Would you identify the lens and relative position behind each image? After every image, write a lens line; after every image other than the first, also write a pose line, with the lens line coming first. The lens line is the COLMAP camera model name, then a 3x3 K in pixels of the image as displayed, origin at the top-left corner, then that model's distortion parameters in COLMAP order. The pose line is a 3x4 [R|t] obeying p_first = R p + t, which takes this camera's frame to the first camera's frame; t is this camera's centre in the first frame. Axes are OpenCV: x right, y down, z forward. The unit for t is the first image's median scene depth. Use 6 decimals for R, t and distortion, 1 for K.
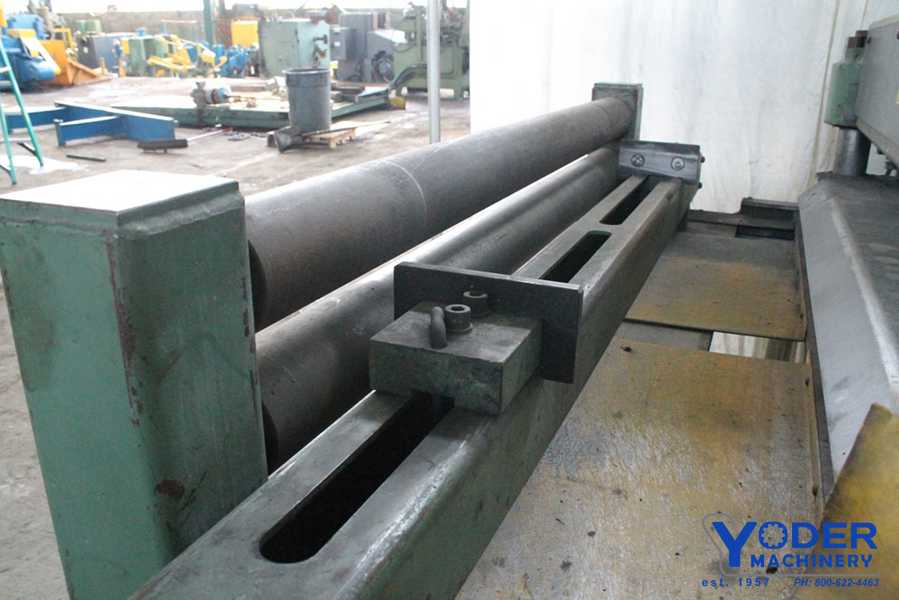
lens RADIAL K [[743.0, 0, 449.5], [0, 743.0, 300.0], [0, 0, 1]] dist [-0.196294, 0.192665]
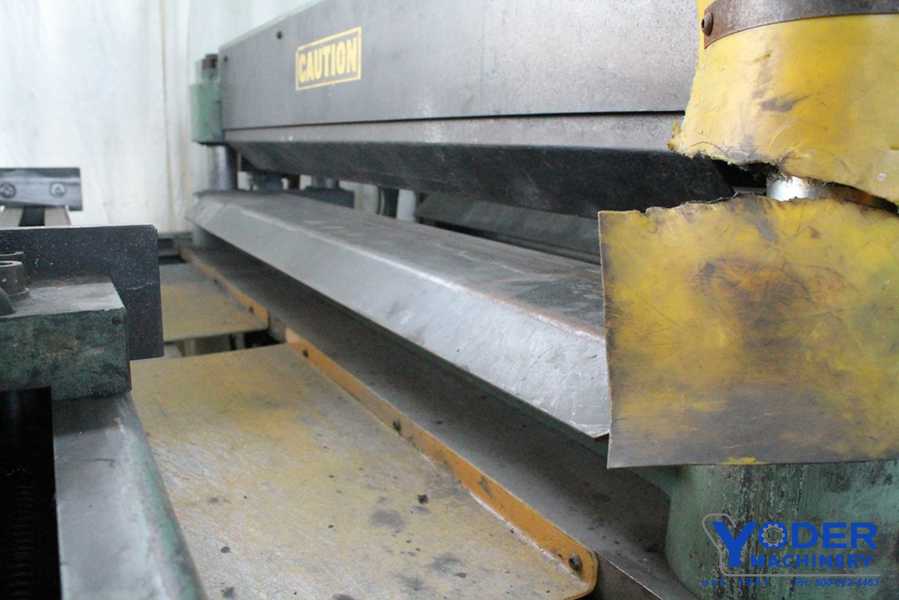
lens RADIAL K [[743.0, 0, 449.5], [0, 743.0, 300.0], [0, 0, 1]] dist [-0.196294, 0.192665]
pose [[0.616195, -0.164651, 0.770190, -0.081373], [0.241197, 0.970368, 0.014474, 0.045579], [-0.749751, 0.176849, 0.637650, 0.118104]]
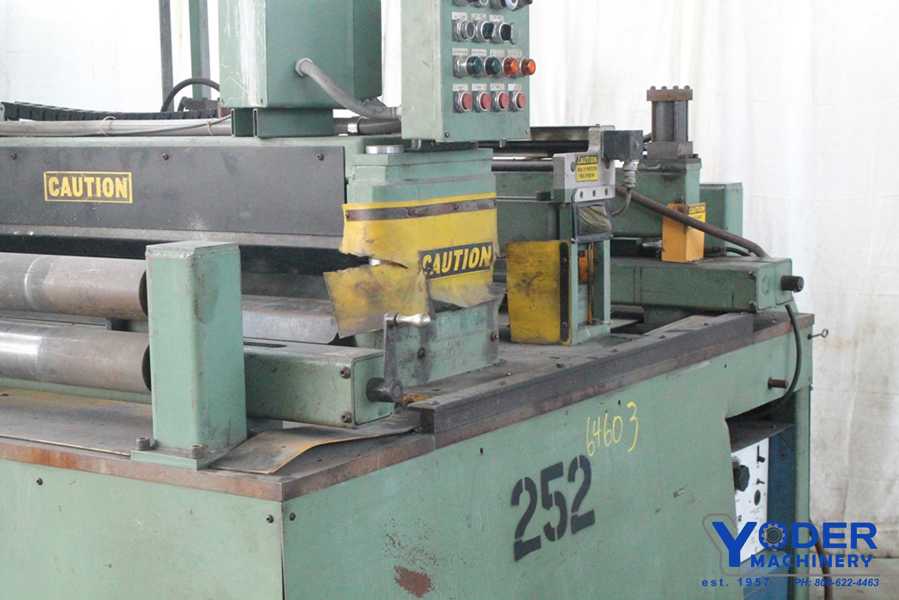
lens RADIAL K [[1567.6, 0, 449.5], [0, 1567.6, 300.0], [0, 0, 1]] dist [-0.016464, -0.015665]
pose [[0.183659, -0.140116, 0.972953, -1.454541], [0.338752, 0.938180, 0.071164, -0.011749], [-0.922776, 0.316520, 0.219770, -0.252077]]
